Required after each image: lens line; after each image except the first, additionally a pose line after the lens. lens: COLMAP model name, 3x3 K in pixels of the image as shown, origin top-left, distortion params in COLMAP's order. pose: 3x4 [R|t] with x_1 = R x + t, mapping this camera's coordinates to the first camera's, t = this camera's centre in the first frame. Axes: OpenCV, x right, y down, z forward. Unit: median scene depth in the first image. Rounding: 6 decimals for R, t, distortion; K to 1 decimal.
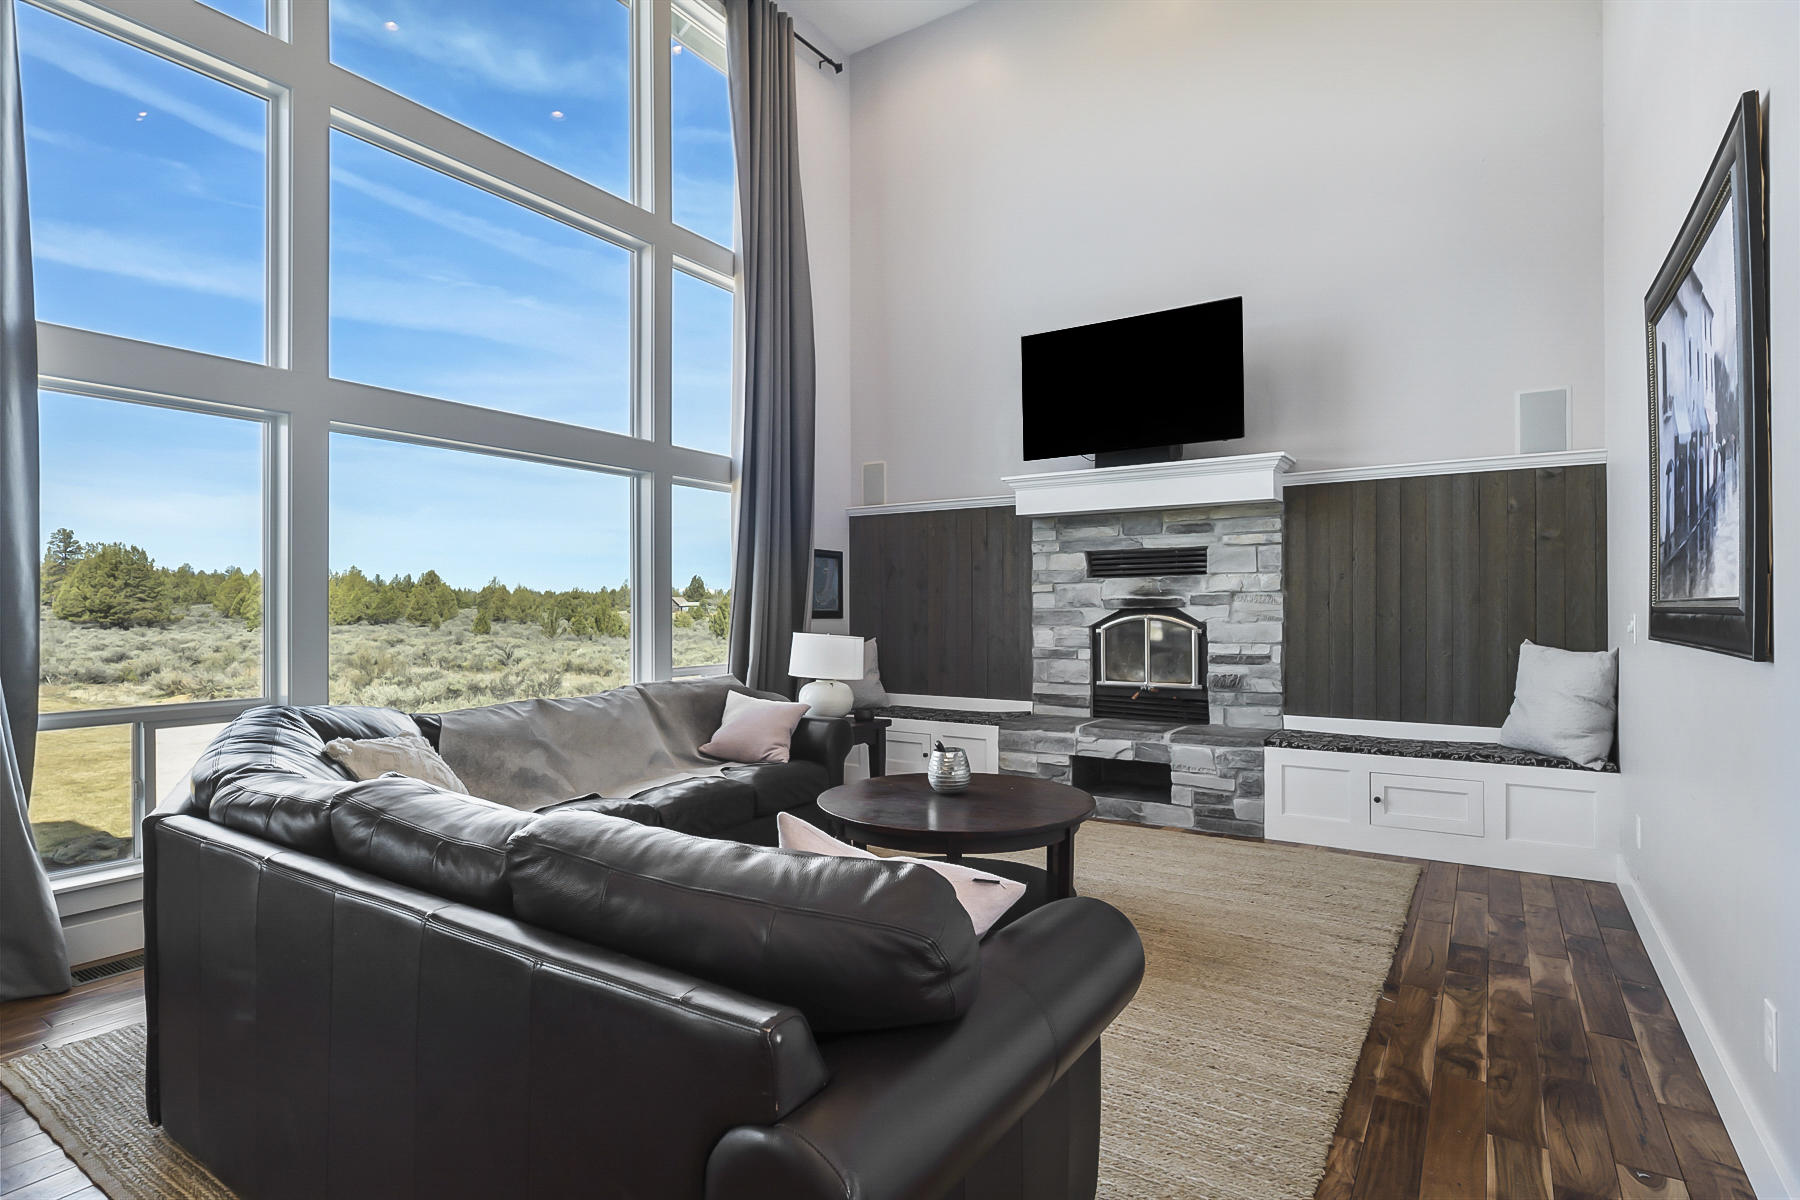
lens RADIAL K [[908.9, 0, 898.5], [0, 908.9, 606.1], [0, 0, 1]] dist [-0.004547, 0.001606]
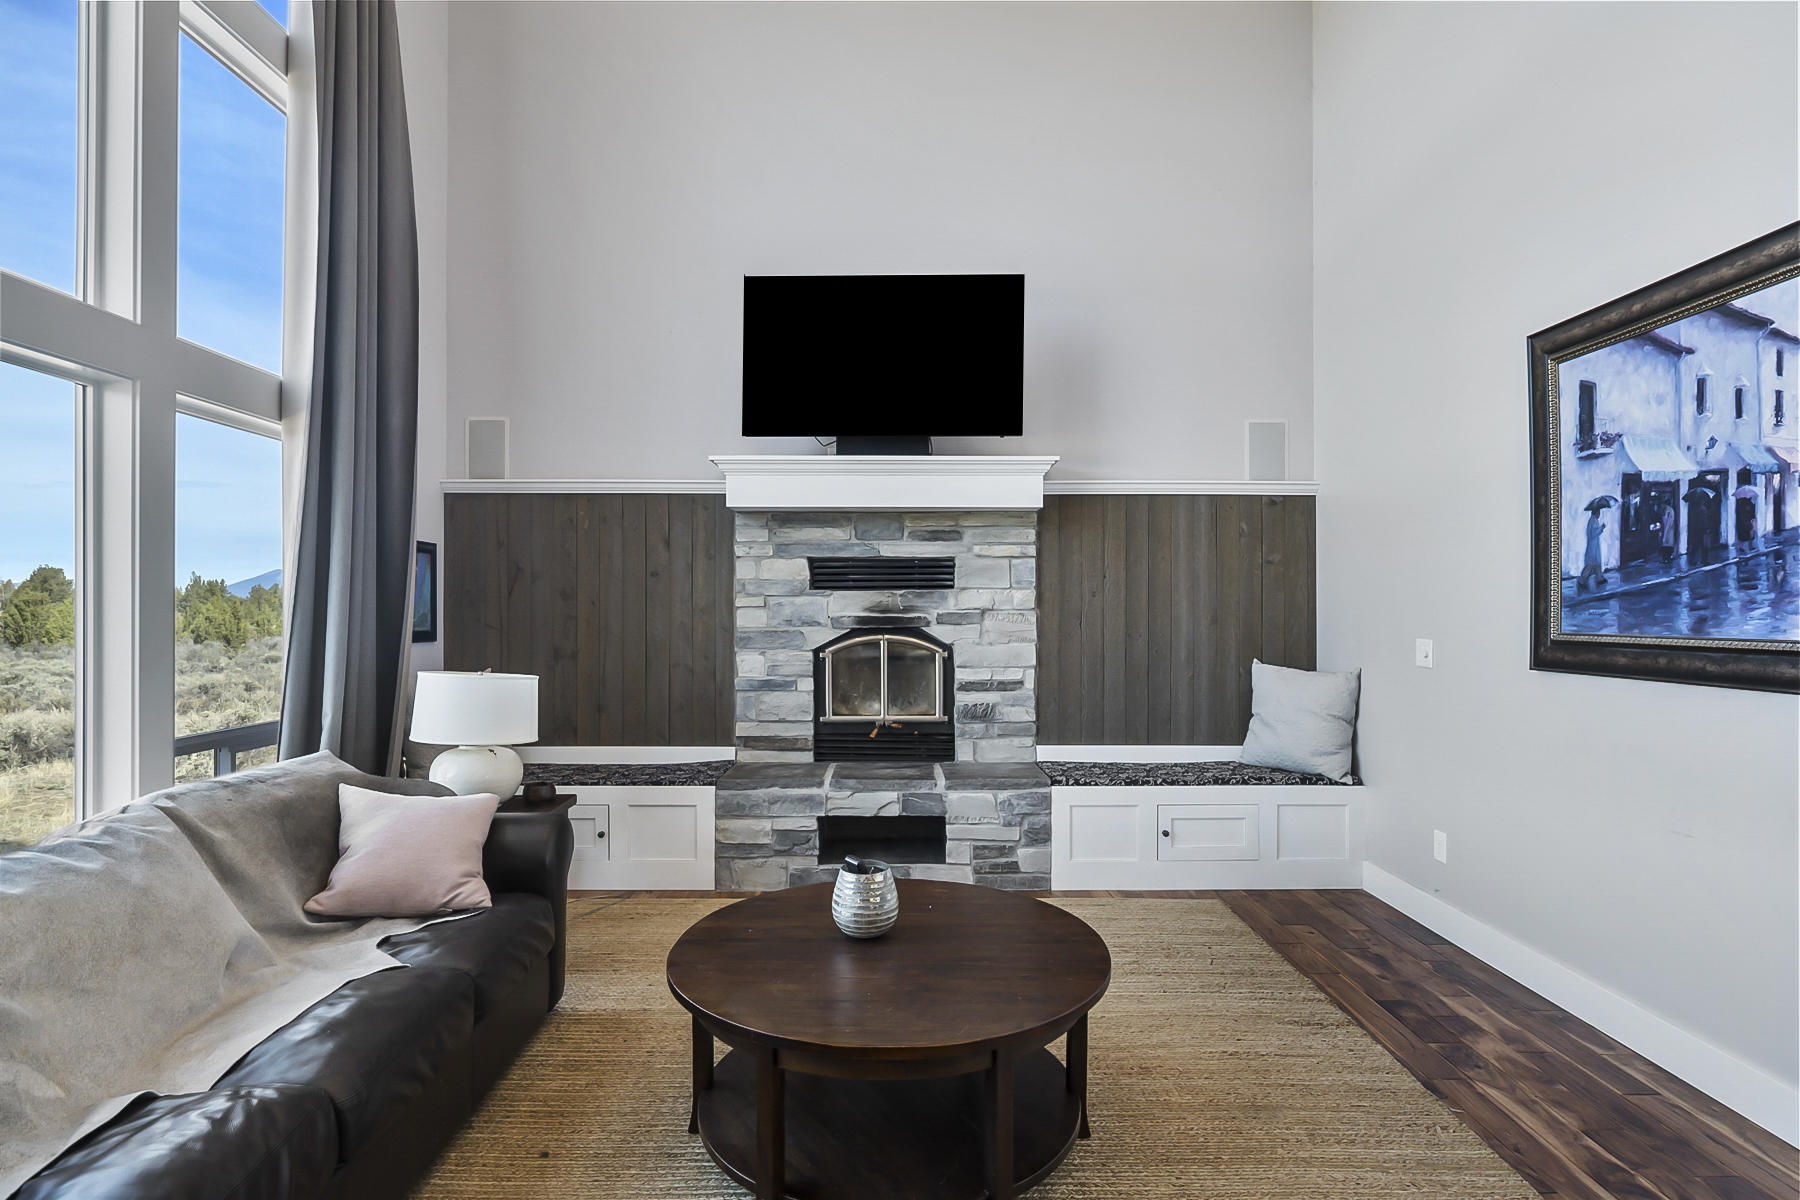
lens RADIAL K [[908.9, 0, 898.5], [0, 908.9, 606.1], [0, 0, 1]] dist [-0.004547, 0.001606]
pose [[0.832063, 0.005002, 0.554658, -0.192124], [-0.004500, 0.999987, -0.002267, -0.016680], [-0.554663, -0.000609, 0.832075, 0.309965]]
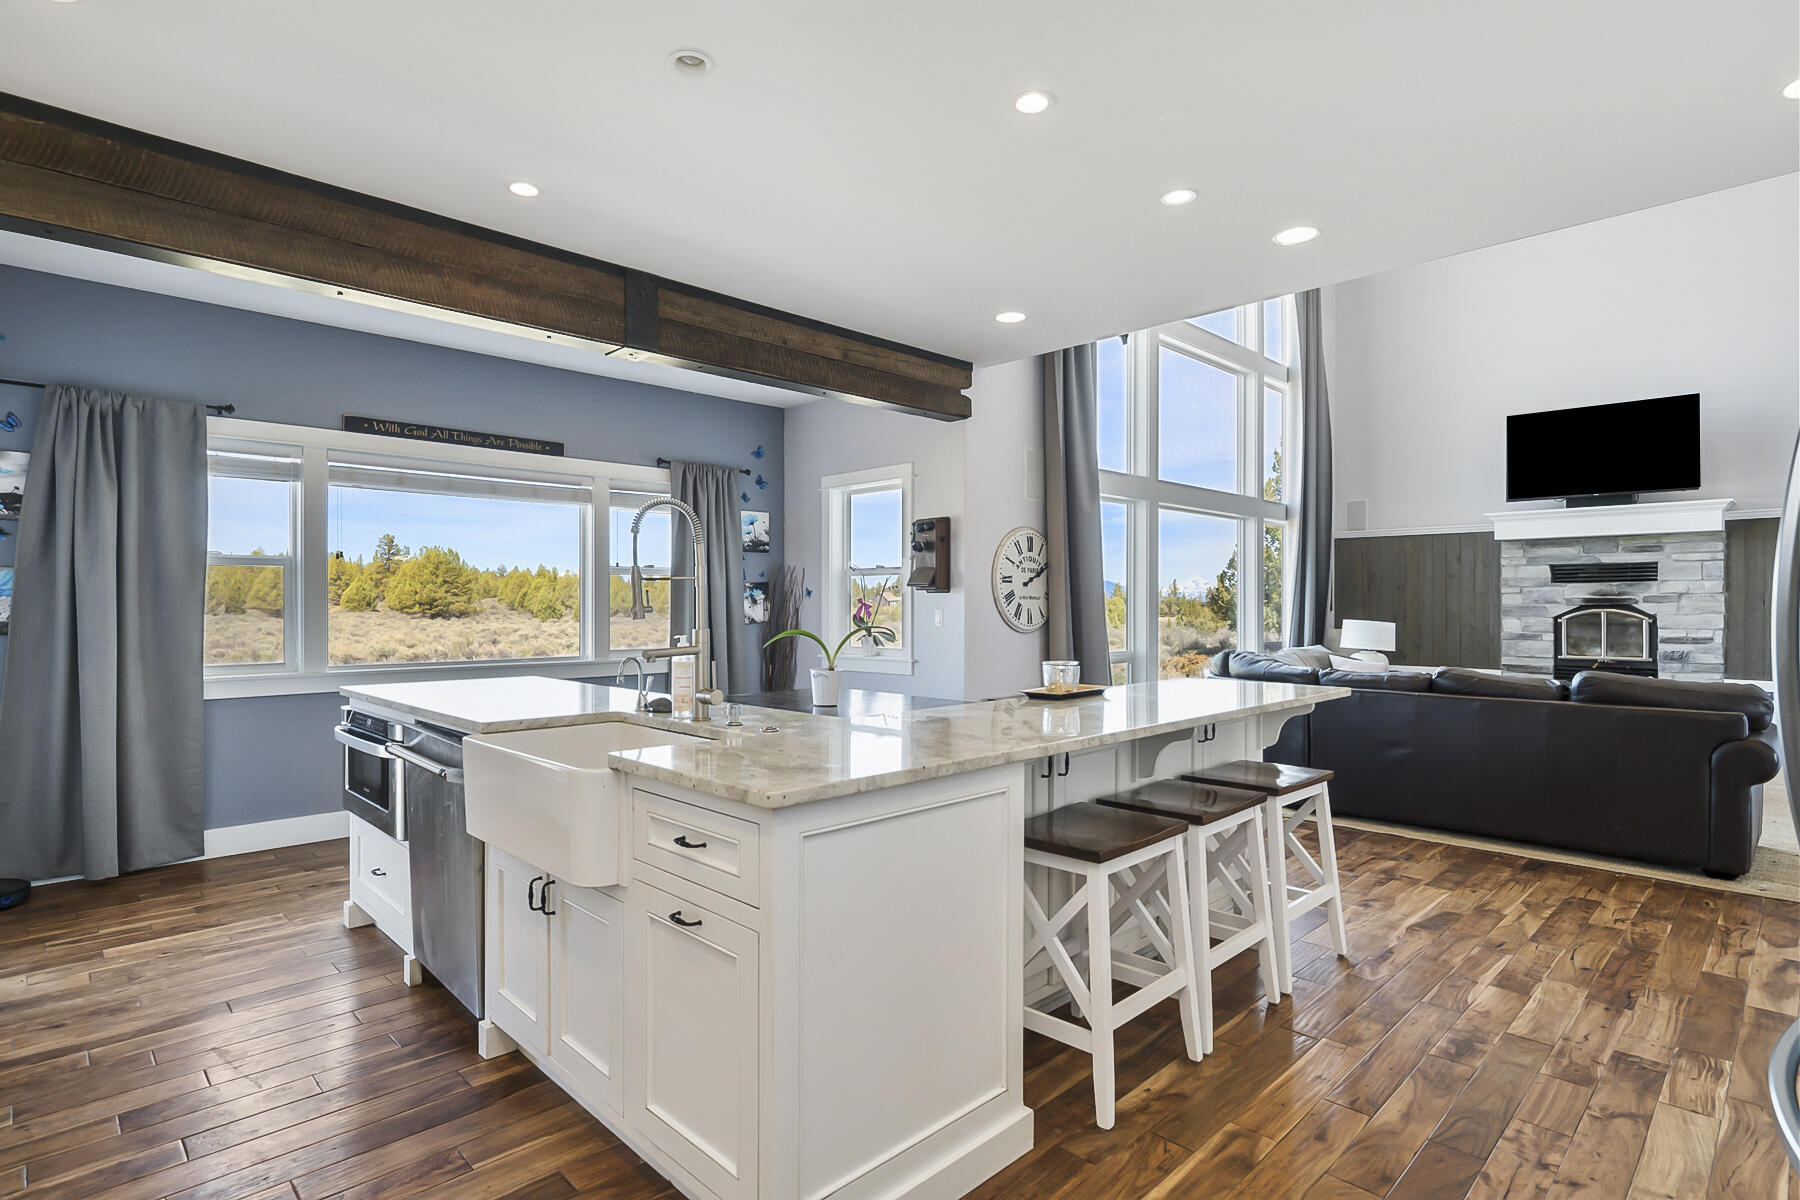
lens RADIAL K [[908.9, 0, 898.5], [0, 908.9, 606.1], [0, 0, 1]] dist [-0.004547, 0.001606]
pose [[0.977443, 0.003247, -0.211174, -0.537949], [-0.002020, 0.999980, 0.006028, -0.001724], [0.211190, -0.005466, 0.977430, -0.662424]]
